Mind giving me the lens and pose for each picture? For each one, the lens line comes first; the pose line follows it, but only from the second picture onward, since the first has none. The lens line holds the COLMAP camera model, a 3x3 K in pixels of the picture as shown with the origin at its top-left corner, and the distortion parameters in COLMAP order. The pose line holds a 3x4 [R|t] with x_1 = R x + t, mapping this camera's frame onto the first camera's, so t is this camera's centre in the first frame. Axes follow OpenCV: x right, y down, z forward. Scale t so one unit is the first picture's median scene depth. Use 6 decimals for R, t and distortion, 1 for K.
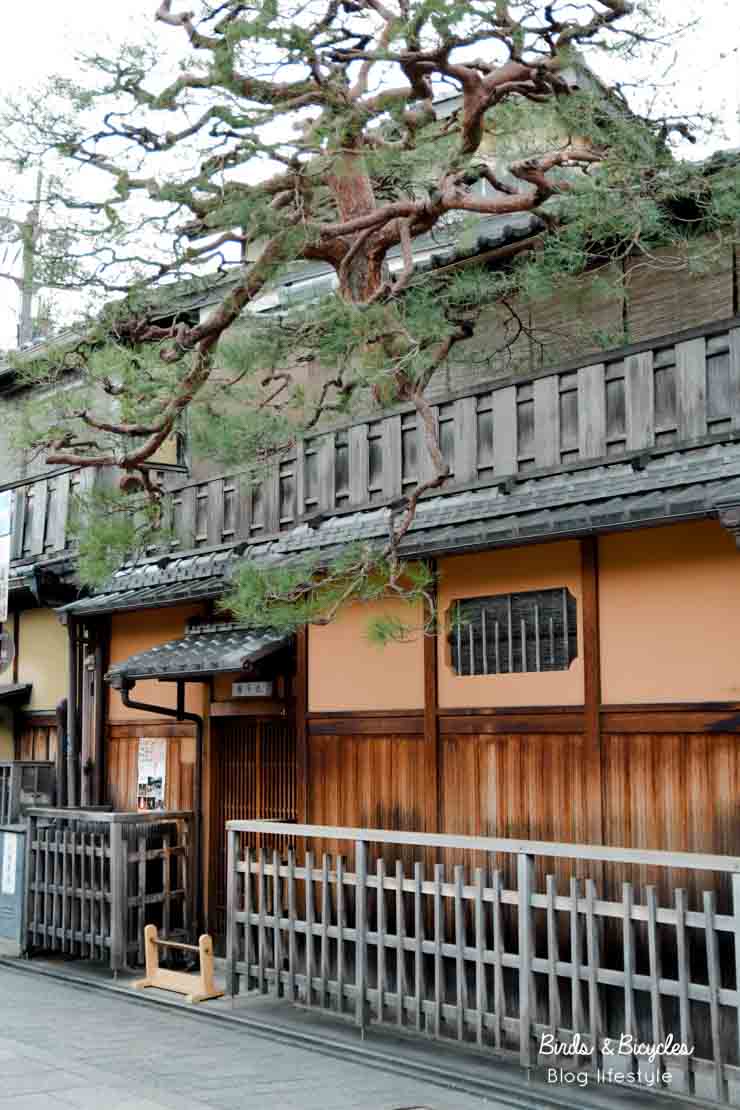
lens RADIAL K [[1574.3, 0, 371.4], [0, 1574.3, 558.0], [0, 0, 1]] dist [0.071775, 0.000000]
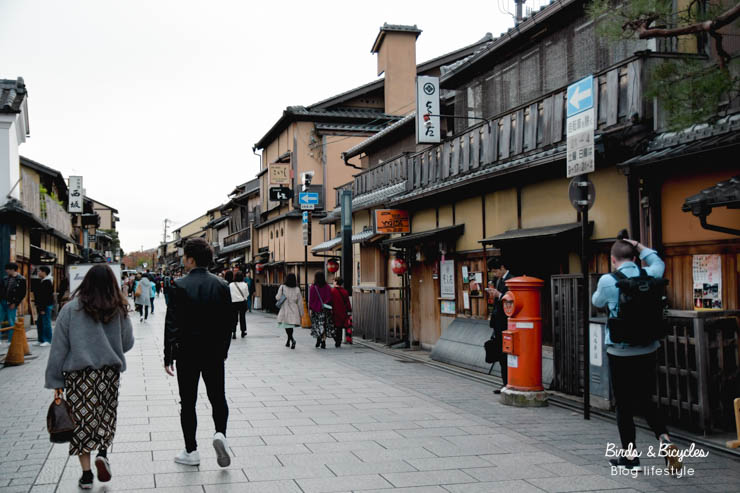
lens RADIAL K [[836.9, 0, 369.3], [0, 836.9, 246.0], [0, 0, 1]] dist [0.007947, 0.000000]
pose [[0.933379, -0.027220, -0.357858, -0.151627], [0.057862, 0.995489, 0.075197, 0.037779], [0.354197, -0.090894, 0.930743, 0.247124]]
